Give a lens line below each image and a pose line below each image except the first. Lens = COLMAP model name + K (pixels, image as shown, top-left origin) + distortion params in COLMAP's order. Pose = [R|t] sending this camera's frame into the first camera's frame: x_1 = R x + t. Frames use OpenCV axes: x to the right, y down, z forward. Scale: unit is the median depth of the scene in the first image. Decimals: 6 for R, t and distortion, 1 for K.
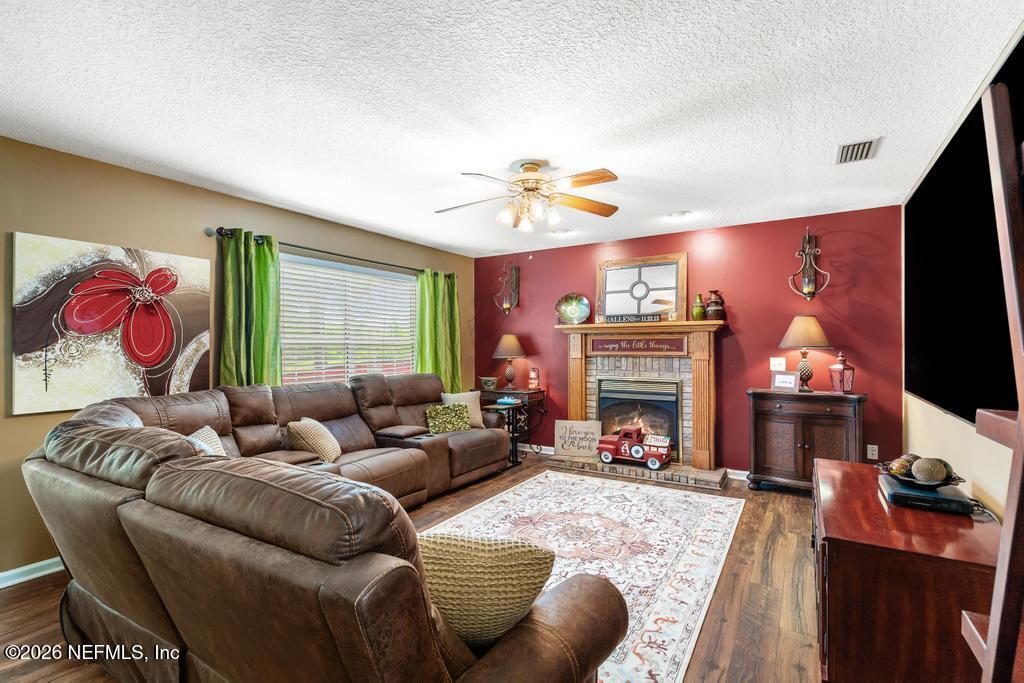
lens RADIAL K [[477.8, 0, 512.0], [0, 477.8, 341.5], [0, 0, 1]] dist [0.001393, 0.000020]
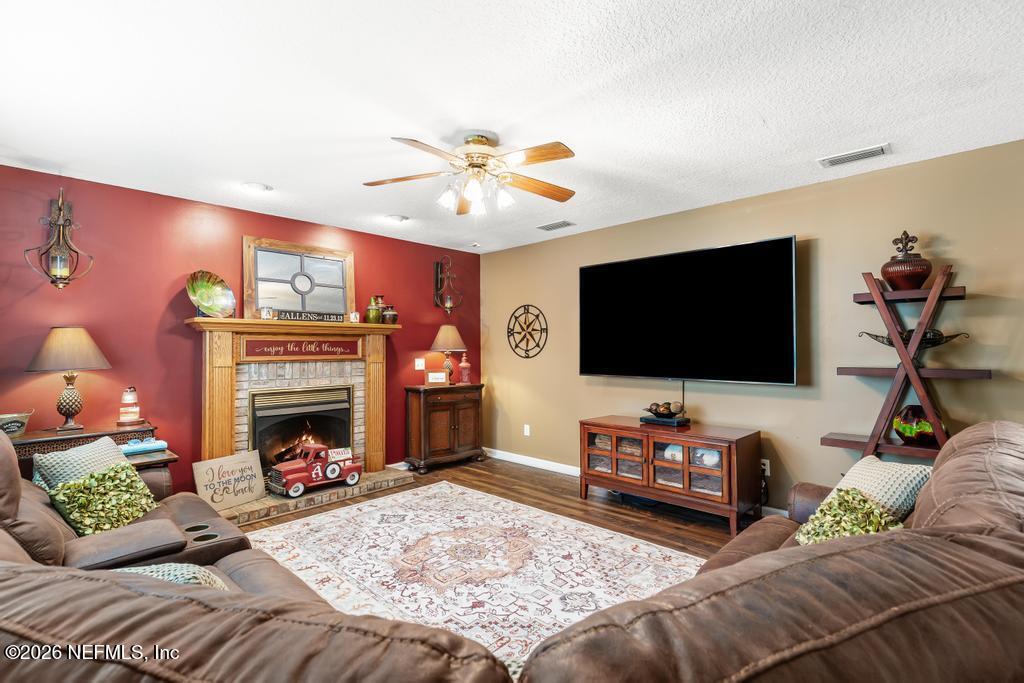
lens RADIAL K [[469.8, 0, 516.8], [0, 469.8, 339.5], [0, 0, 1]] dist [0.001728, 0.000017]
pose [[0.204092, 0.022393, 0.978696, -0.510911], [-0.004927, 0.999749, -0.021848, 0.009557], [-0.978939, -0.000363, 0.204151, 0.503790]]
